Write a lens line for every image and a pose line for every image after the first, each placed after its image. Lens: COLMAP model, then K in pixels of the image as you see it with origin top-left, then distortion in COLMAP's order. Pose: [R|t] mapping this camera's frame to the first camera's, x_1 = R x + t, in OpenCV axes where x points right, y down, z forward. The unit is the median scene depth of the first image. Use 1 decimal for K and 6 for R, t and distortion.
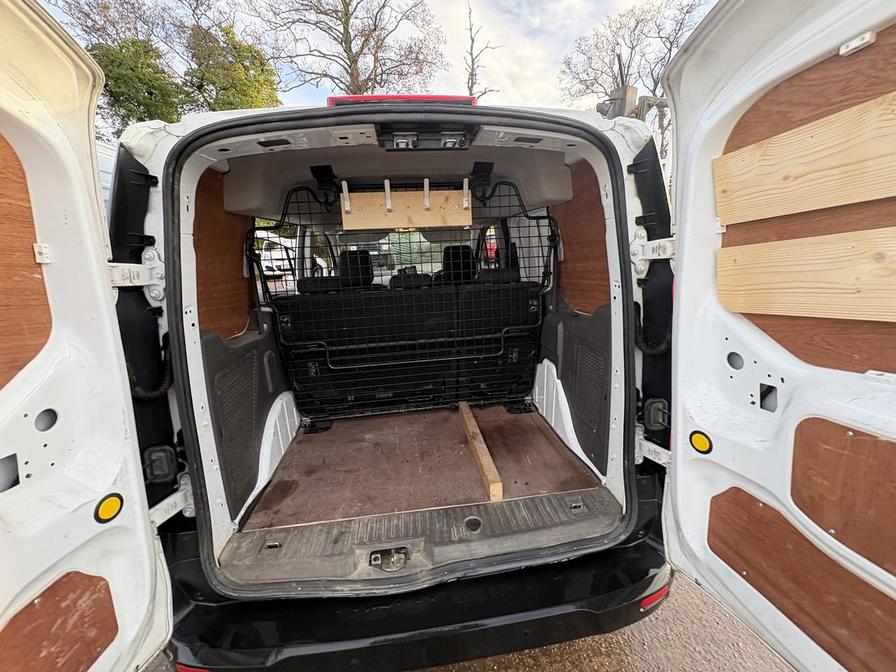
lens RADIAL K [[355.8, 0, 450.0], [0, 355.8, 333.4], [0, 0, 1]] dist [-0.001229, -0.000038]
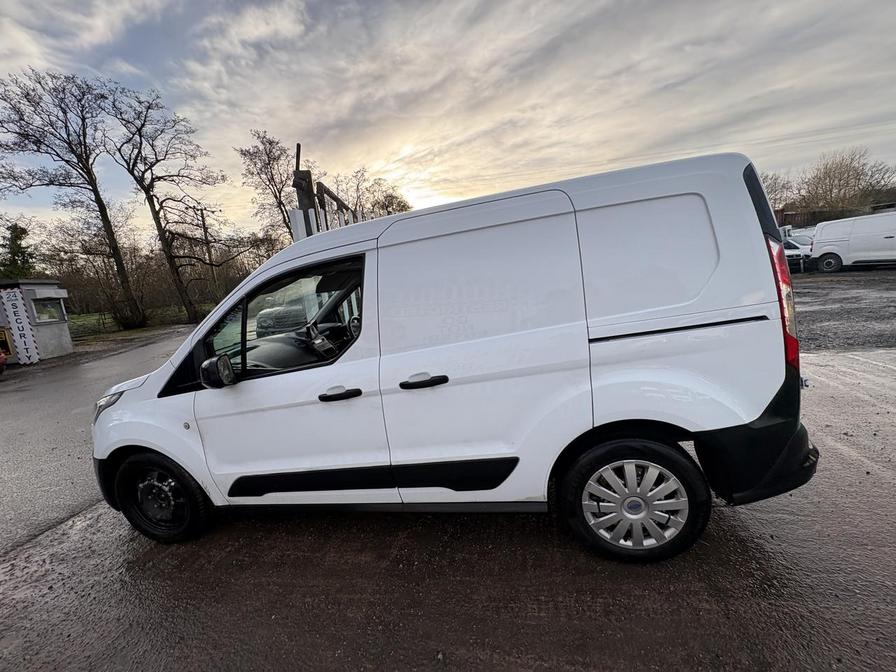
lens RADIAL K [[355.8, 0, 448.2], [0, 355.8, 333.5], [0, 0, 1]] dist [-0.001229, -0.000038]
pose [[0.311285, -0.157817, 0.937121, -2.854888], [0.358125, 0.932894, 0.038147, -0.277136], [-0.880255, 0.323732, 0.346914, 1.699338]]
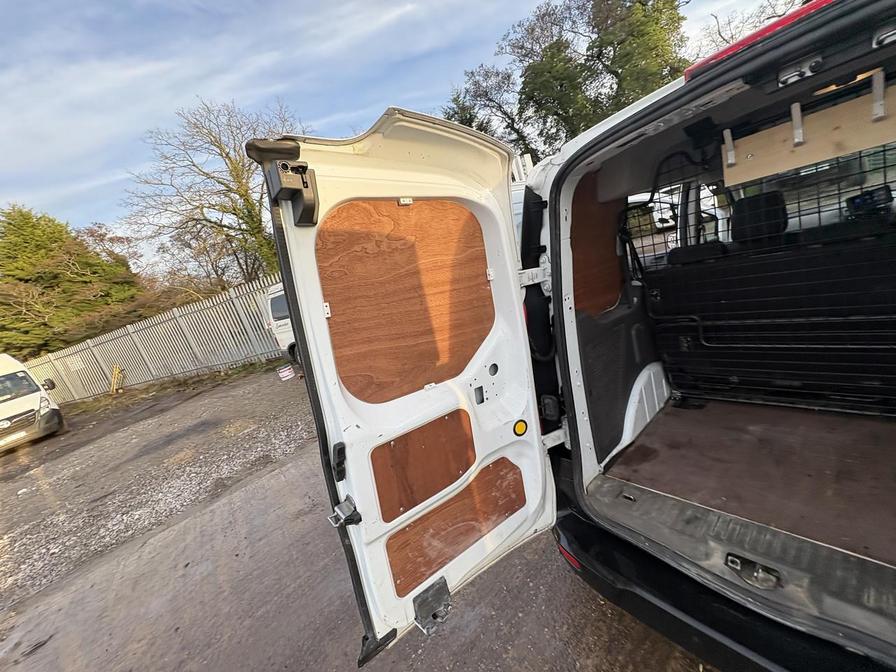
lens RADIAL K [[355.8, 0, 446.5], [0, 355.8, 333.9], [0, 0, 1]] dist [-0.001229, -0.000038]
pose [[0.527703, 0.073250, -0.846265, 0.131597], [0.035304, 0.993523, 0.108010, -0.079128], [0.848695, -0.086874, 0.521698, -0.061599]]
